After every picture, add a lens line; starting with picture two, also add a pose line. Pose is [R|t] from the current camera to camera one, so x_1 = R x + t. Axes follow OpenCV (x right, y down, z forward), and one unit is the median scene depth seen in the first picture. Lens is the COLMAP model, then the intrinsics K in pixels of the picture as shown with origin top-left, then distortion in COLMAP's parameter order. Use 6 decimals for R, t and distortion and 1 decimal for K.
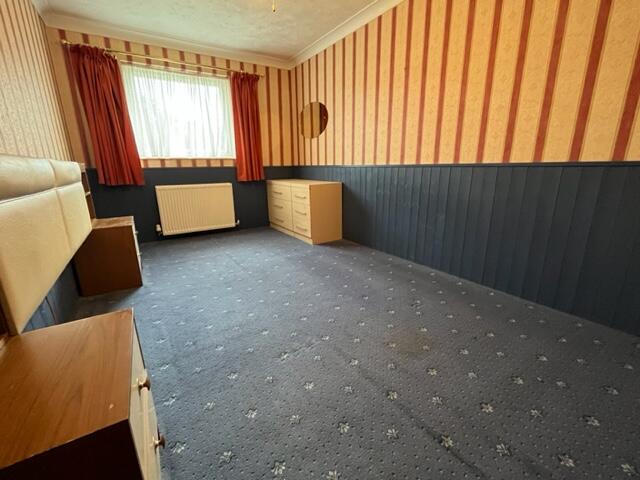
lens RADIAL K [[274.1, 0, 322.4], [0, 274.1, 240.6], [0, 0, 1]] dist [0.018824, 0.000110]
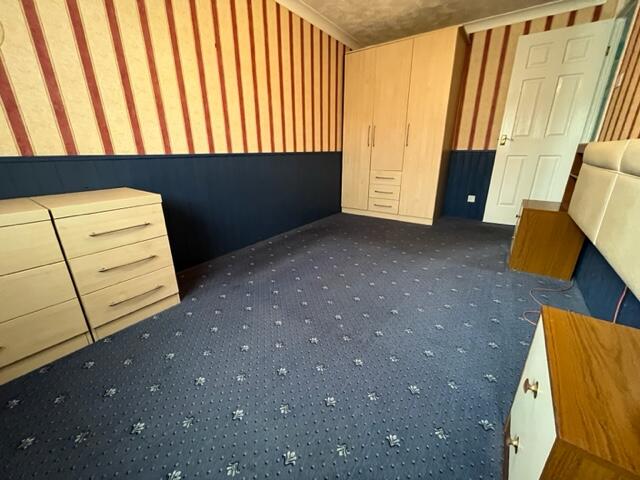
lens RADIAL K [[260.8, 0, 320.3], [0, 260.8, 239.3], [0, 0, 1]] dist [-0.005995, 0.000014]
pose [[-0.378607, -0.279814, 0.882248, -0.724661], [0.256635, 0.884095, 0.390532, -0.294972], [-0.889267, 0.374274, -0.262914, 1.110481]]
